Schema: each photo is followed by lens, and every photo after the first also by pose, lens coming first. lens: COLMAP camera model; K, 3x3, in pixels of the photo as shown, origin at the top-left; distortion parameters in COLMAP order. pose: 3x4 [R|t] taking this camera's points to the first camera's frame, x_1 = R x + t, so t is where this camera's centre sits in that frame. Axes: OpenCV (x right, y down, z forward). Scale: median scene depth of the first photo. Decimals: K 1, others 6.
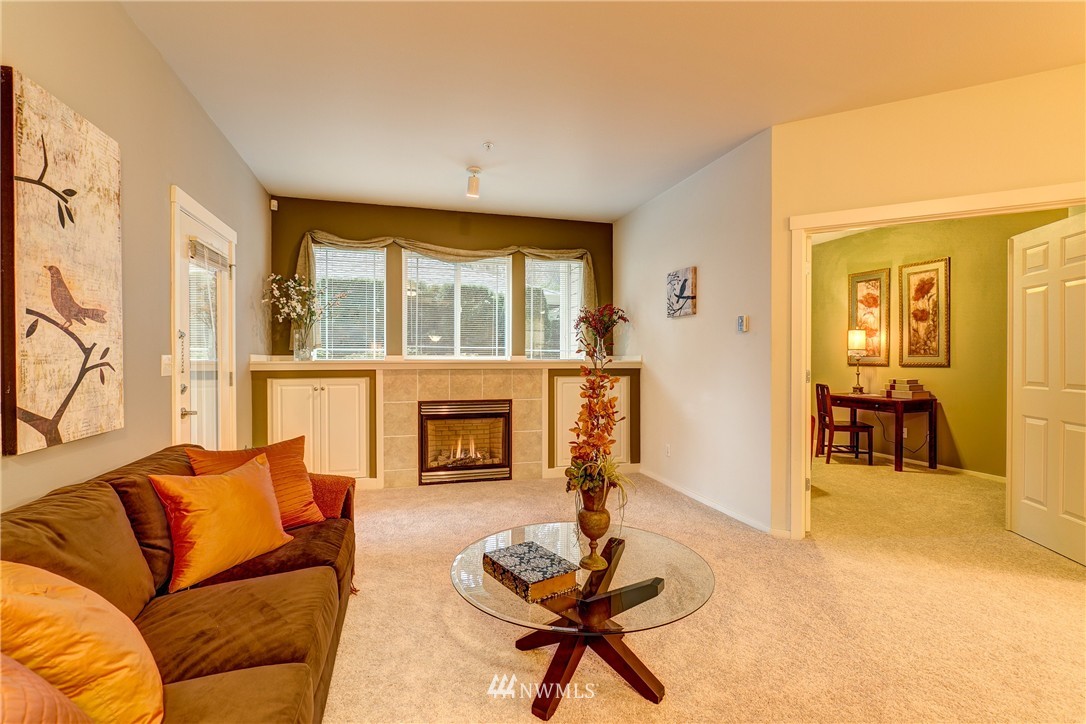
lens RADIAL K [[500.2, 0, 544.9], [0, 500.2, 362.1], [0, 0, 1]] dist [-0.009436, 0.000436]
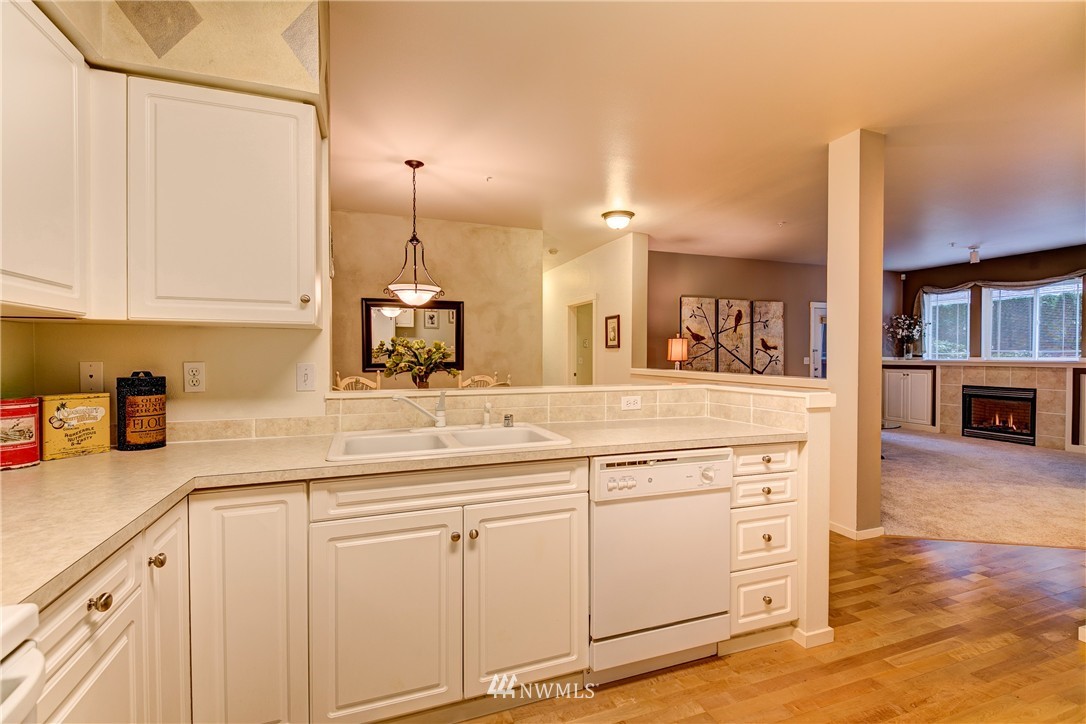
lens RADIAL K [[485.6, 0, 544.8], [0, 485.6, 360.0], [0, 0, 1]] dist [0.004211, -0.004811]
pose [[0.063203, 0.007903, -0.997969, 1.274646], [-0.009890, 0.999925, 0.007292, -0.002806], [0.997952, 0.009409, 0.063276, -0.488230]]
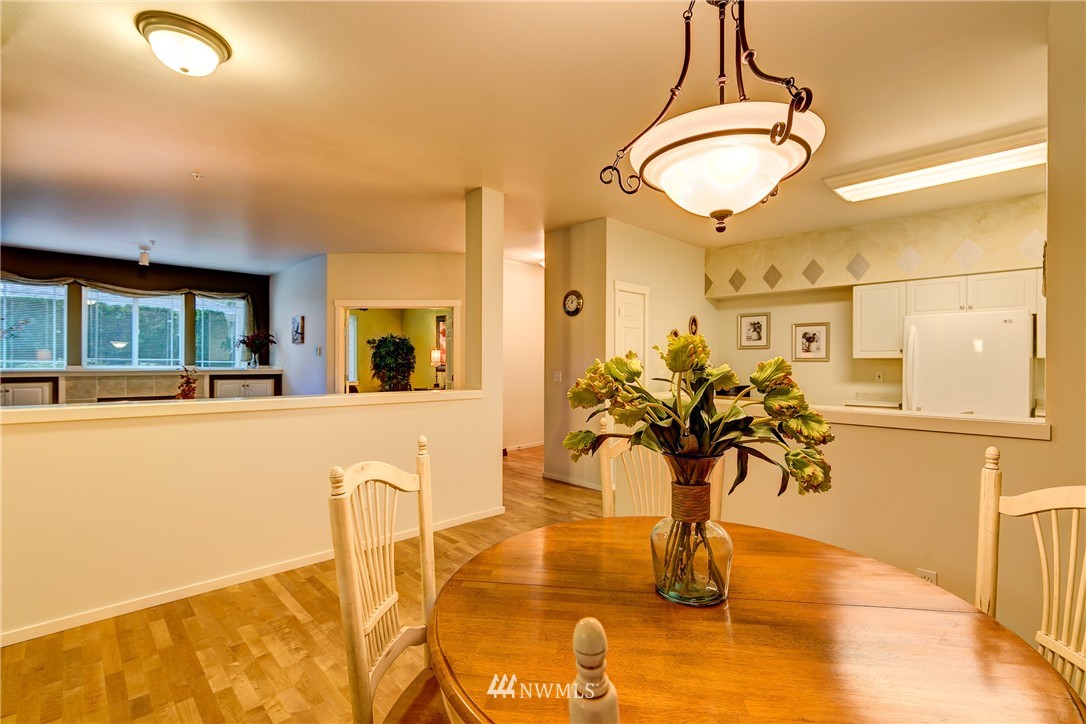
lens RADIAL K [[485.6, 0, 535.7], [0, 485.6, 363.5], [0, 0, 1]] dist [0.004211, -0.004811]
pose [[0.885443, 0.001860, 0.464745, 0.213947], [0.000048, 0.999992, -0.004094, -0.016201], [-0.464749, 0.003648, 0.885435, -0.825587]]
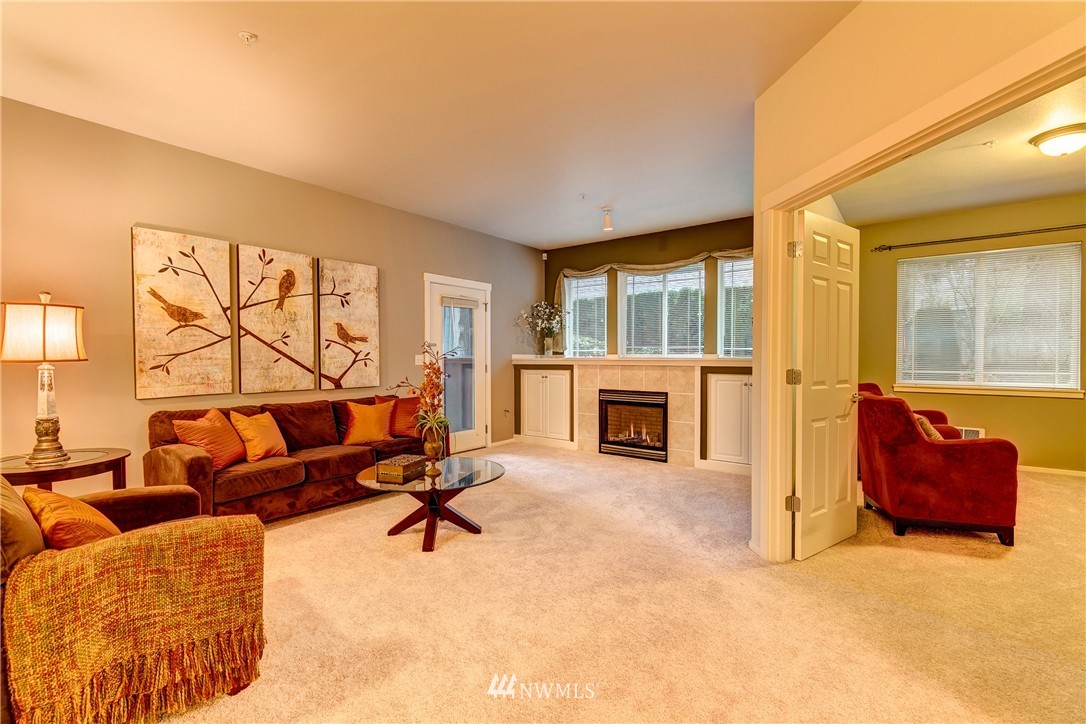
lens RADIAL K [[485.6, 0, 544.0], [0, 485.6, 362.1], [0, 0, 1]] dist [0.004211, -0.004811]
pose [[0.594342, 0.007869, -0.804174, 0.696707], [-0.005486, 0.999969, 0.005731, 0.000393], [0.804193, 0.001006, 0.594367, 0.120506]]
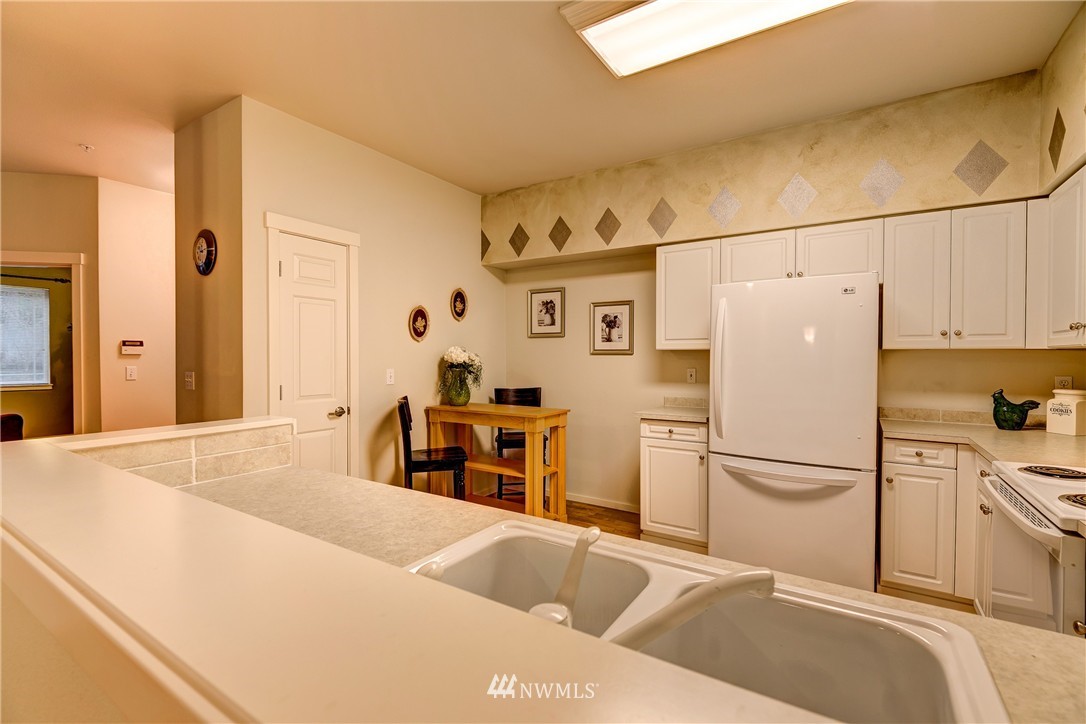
lens RADIAL K [[485.6, 0, 533.8], [0, 485.6, 363.0], [0, 0, 1]] dist [0.004211, -0.004811]
pose [[0.761345, -0.007342, 0.648305, 0.732568], [0.002796, 0.999964, 0.008041, -0.018833], [-0.648341, -0.004309, 0.761338, -0.638234]]
